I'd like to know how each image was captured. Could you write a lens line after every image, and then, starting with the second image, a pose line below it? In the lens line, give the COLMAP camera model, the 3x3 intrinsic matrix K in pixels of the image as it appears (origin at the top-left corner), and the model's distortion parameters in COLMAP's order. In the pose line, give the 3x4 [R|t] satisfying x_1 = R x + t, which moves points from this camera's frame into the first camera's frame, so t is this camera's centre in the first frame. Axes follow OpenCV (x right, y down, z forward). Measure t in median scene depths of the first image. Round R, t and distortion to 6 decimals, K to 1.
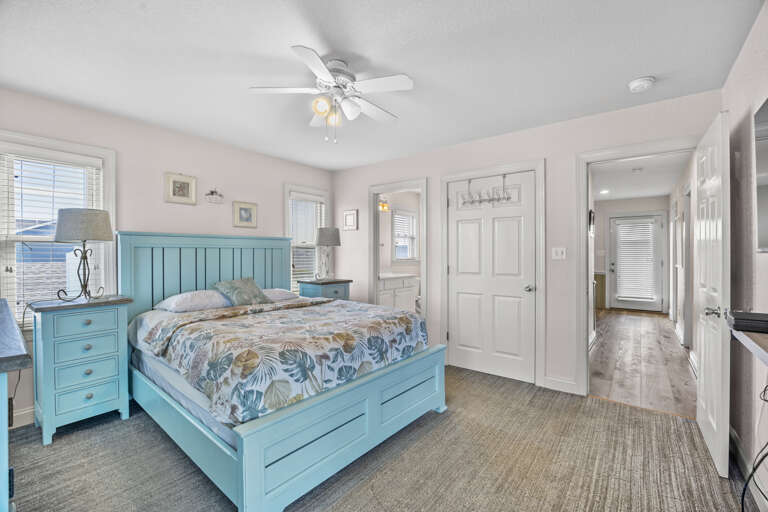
lens RADIAL K [[340.9, 0, 387.9], [0, 340.9, 255.4], [0, 0, 1]] dist [-0.004853, -0.000321]
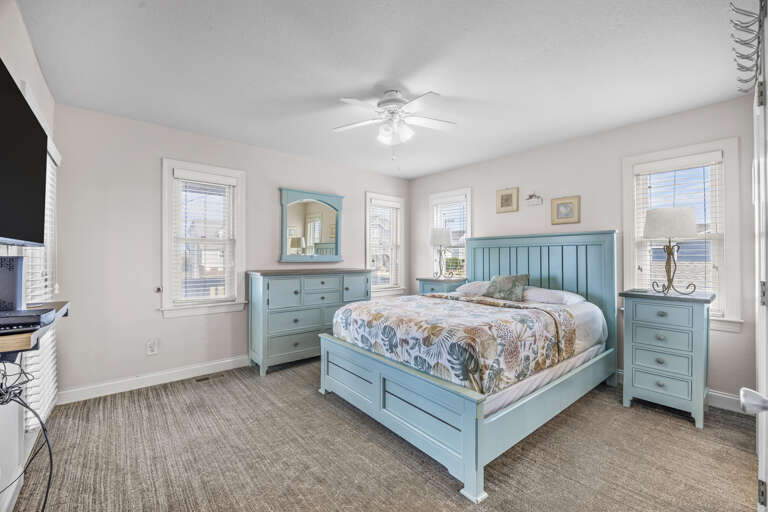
lens RADIAL K [[321.1, 0, 387.2], [0, 321.1, 255.1], [0, 0, 1]] dist [-0.013204, -0.000192]
pose [[-0.209229, 0.000265, -0.977867, 0.802974], [0.000159, 1.000000, 0.000237, 0.008651], [0.977867, -0.000106, -0.209229, 1.010073]]
